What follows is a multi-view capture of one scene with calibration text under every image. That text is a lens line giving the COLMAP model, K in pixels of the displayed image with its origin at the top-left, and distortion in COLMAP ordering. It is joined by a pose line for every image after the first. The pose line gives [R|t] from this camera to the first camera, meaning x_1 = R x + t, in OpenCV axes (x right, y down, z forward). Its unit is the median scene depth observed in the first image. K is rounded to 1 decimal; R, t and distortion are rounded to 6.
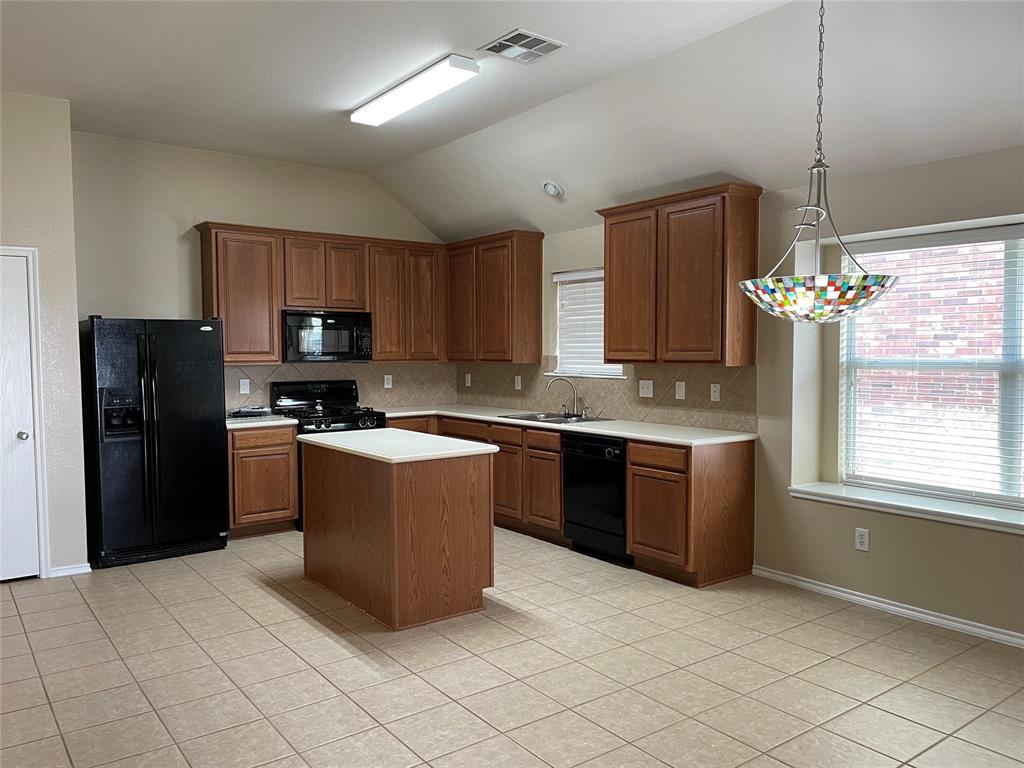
lens RADIAL K [[781.1, 0, 507.2], [0, 781.1, 371.2], [0, 0, 1]] dist [0.077953, -0.002621]
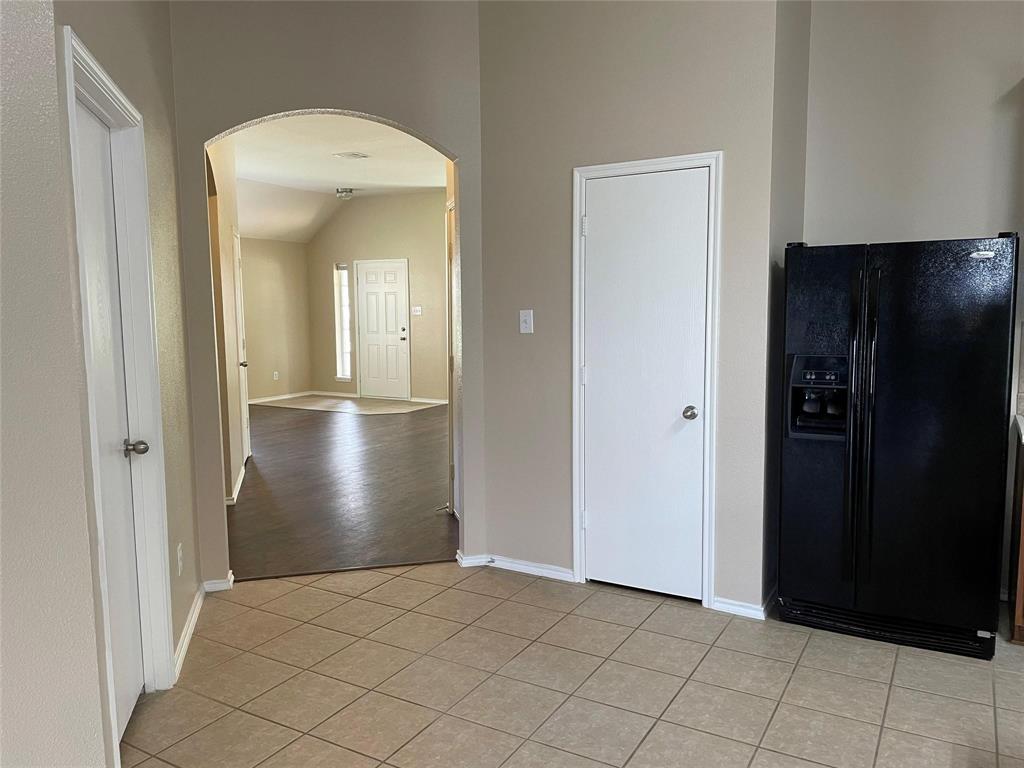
lens RADIAL K [[761.8, 0, 522.6], [0, 761.8, 387.4], [0, 0, 1]] dist [0.098595, -0.108980]
pose [[0.390726, 0.097802, -0.915297, -0.011395], [-0.025122, 0.995102, 0.095605, -0.006423], [0.920164, -0.014362, 0.391269, 0.522475]]
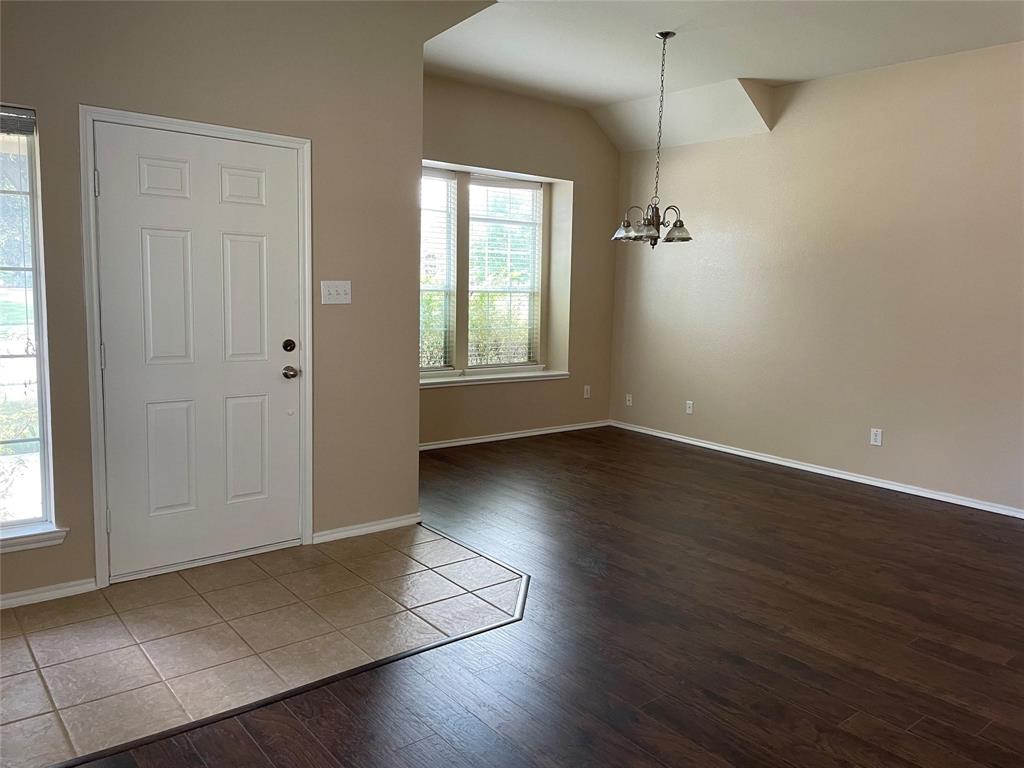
lens RADIAL K [[781.1, 0, 507.2], [0, 781.1, 371.2], [0, 0, 1]] dist [0.077953, -0.002621]
pose [[0.999063, 0.029273, 0.031891, -1.959829], [-0.031901, 0.995845, 0.085291, -0.002788], [-0.029261, -0.086228, 0.995846, 0.281468]]
